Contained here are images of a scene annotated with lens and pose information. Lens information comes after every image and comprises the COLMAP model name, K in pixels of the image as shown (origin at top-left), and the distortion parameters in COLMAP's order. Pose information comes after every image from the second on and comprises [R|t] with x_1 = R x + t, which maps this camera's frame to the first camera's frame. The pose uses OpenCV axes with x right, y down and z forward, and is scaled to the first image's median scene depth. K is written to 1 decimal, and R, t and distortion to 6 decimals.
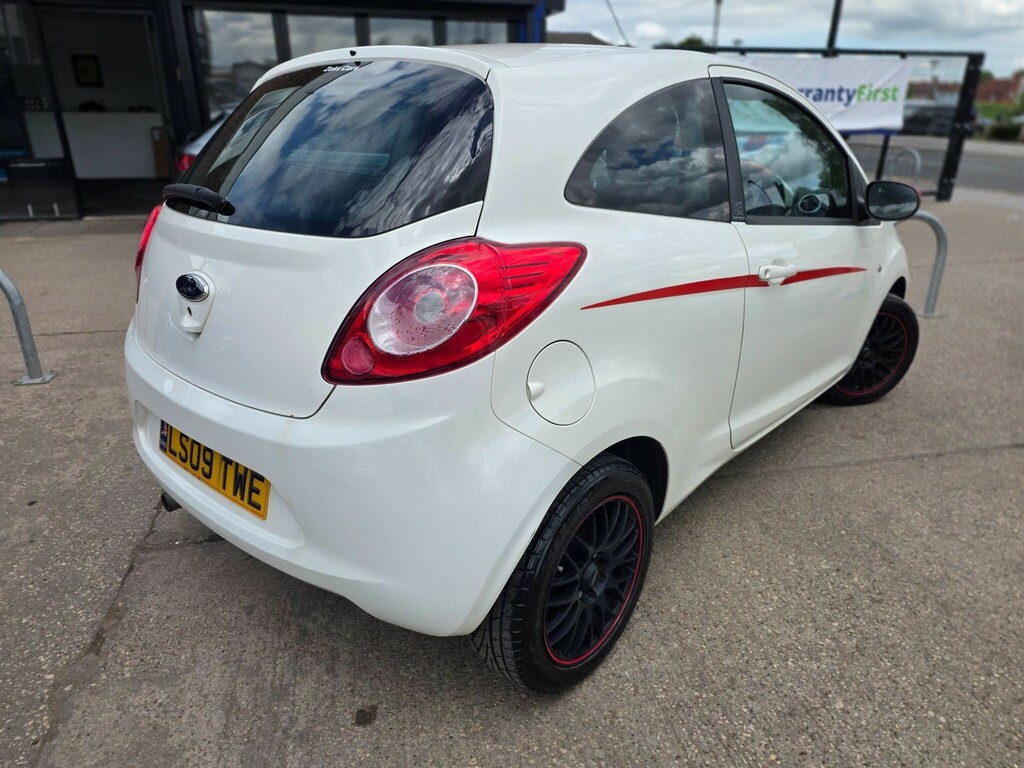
lens RADIAL K [[683.4, 0, 520.2], [0, 683.4, 379.9], [0, 0, 1]] dist [0.056706, -0.057749]
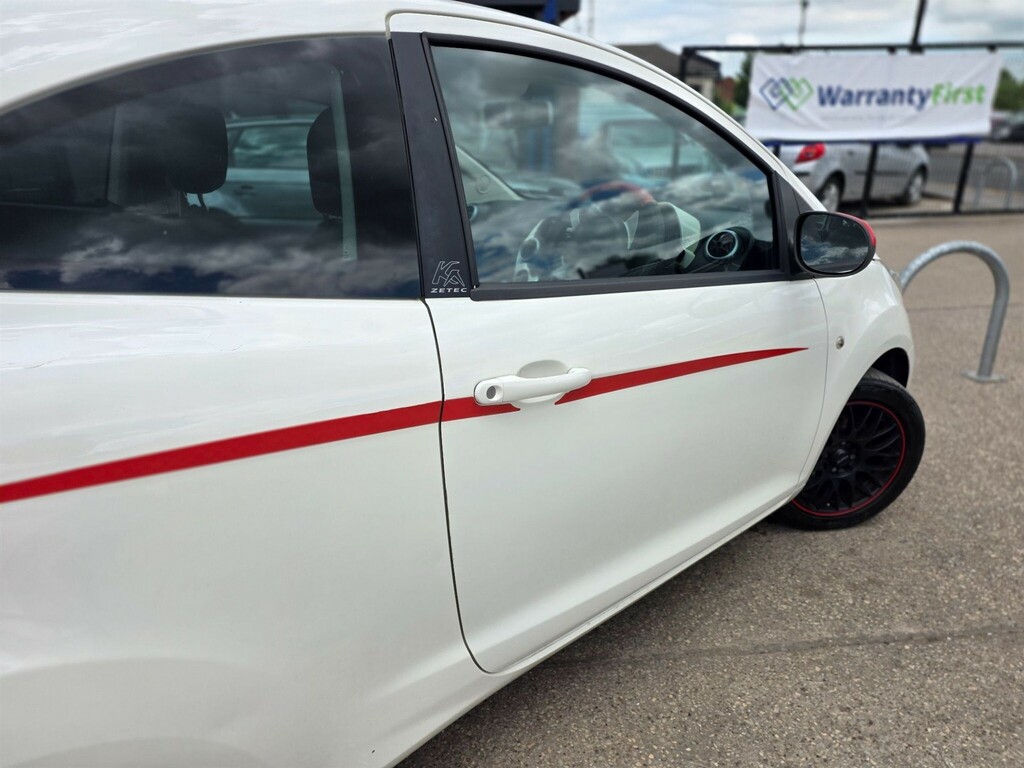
lens RADIAL K [[689.6, 0, 519.7], [0, 689.6, 376.3], [0, 0, 1]] dist [0.053330, -0.039045]
pose [[0.993052, 0.028812, -0.114091, 0.255559], [-0.031588, 0.999246, -0.022596, -0.091151], [0.113354, 0.026043, 0.993213, 0.269424]]
